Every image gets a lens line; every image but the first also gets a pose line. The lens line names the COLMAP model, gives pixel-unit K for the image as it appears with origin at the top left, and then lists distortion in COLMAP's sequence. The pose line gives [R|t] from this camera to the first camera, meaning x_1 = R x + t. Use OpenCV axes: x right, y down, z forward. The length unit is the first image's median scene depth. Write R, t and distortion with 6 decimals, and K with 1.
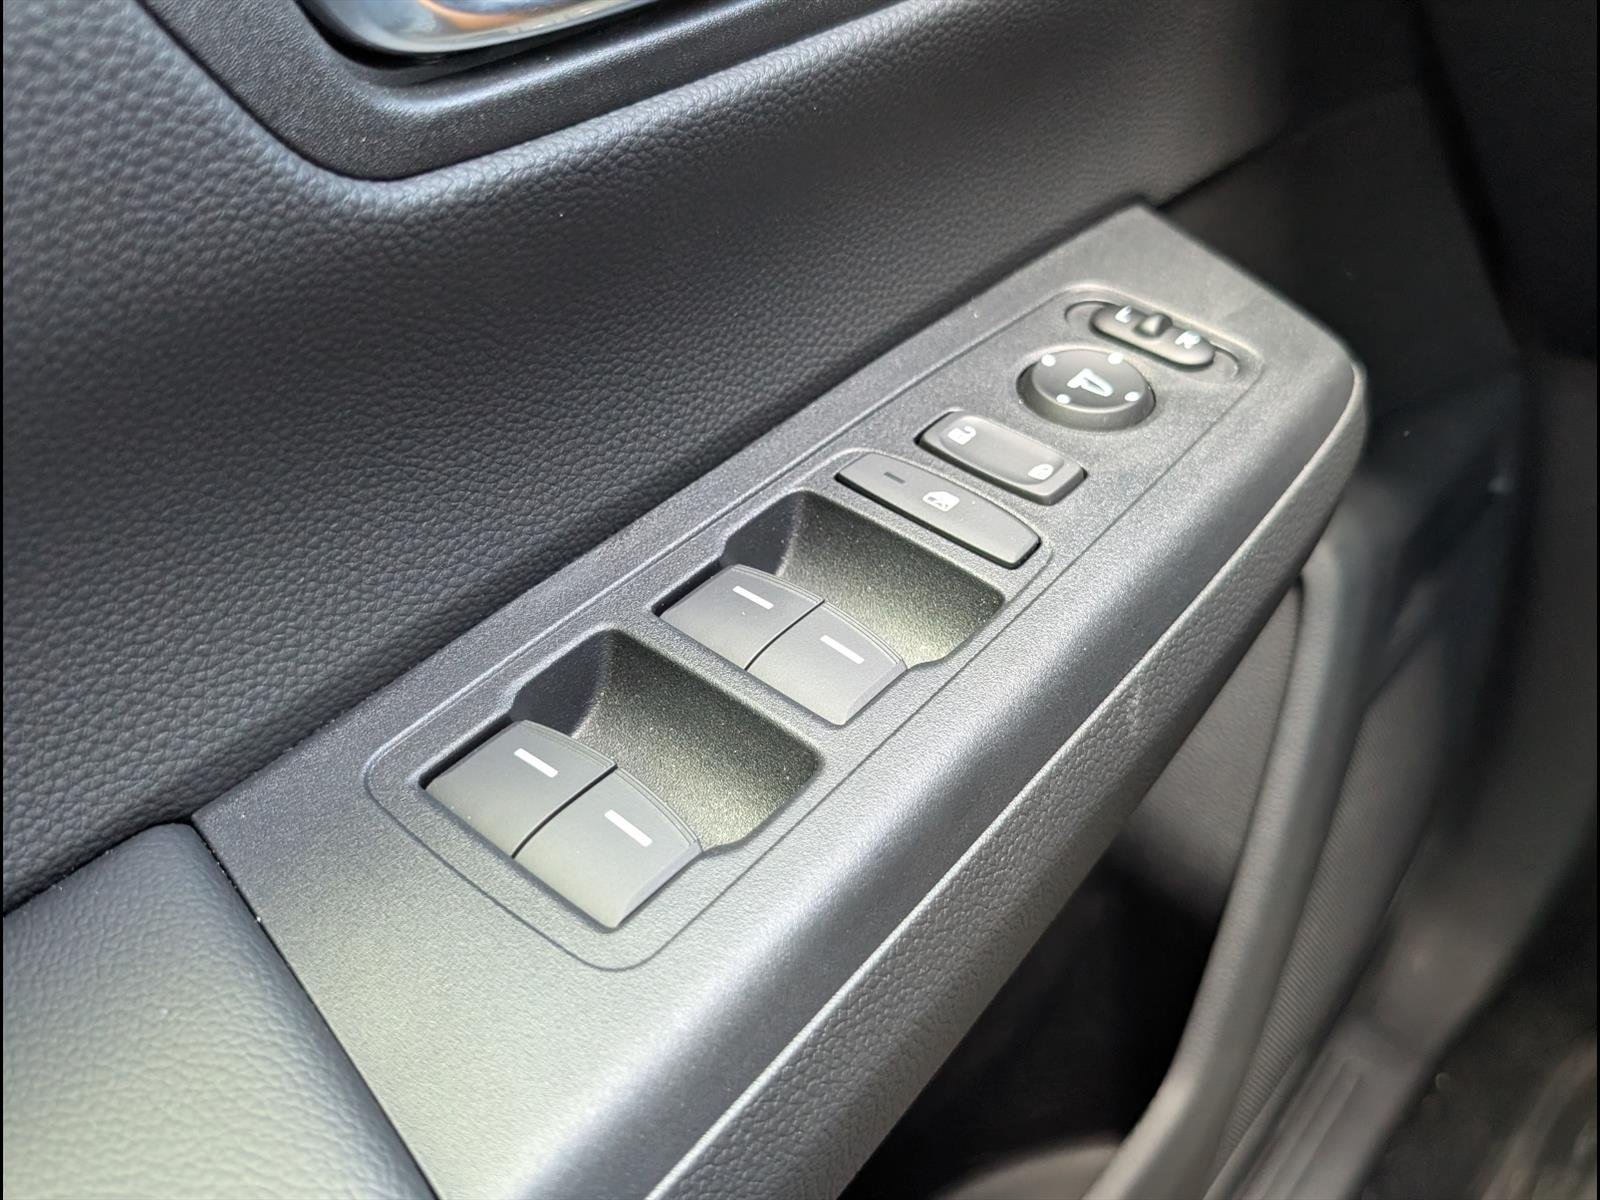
lens RADIAL K [[1663.4, 0, 805.2], [0, 1663.4, 604.5], [0, 0, 1]] dist [-0.016834, 0.045936]
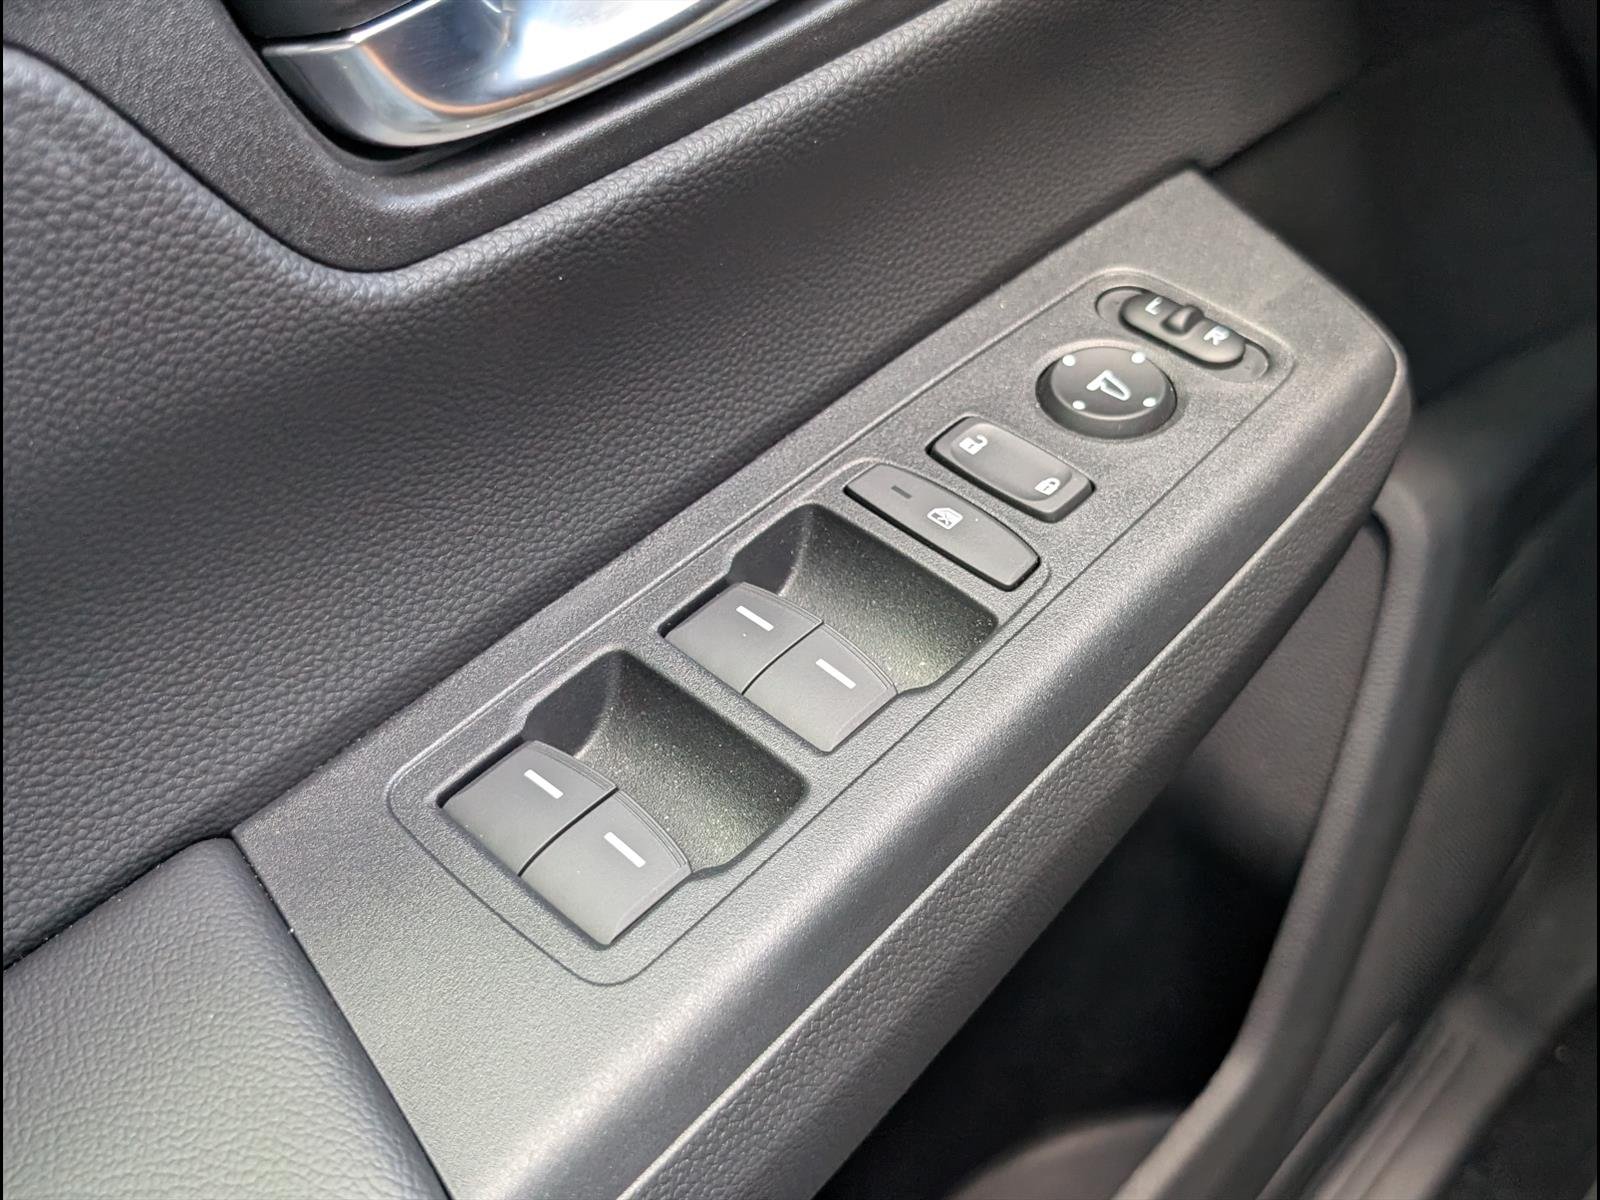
lens RADIAL K [[2053.9, 0, 812.2], [0, 2053.9, 602.0], [0, 0, 1]] dist [0.119043, -0.392174]
pose [[0.996327, 0.014415, -0.084412, 0.123996], [-0.005353, 0.994286, 0.106611, -0.166695], [0.085467, -0.105768, 0.990711, -0.302051]]
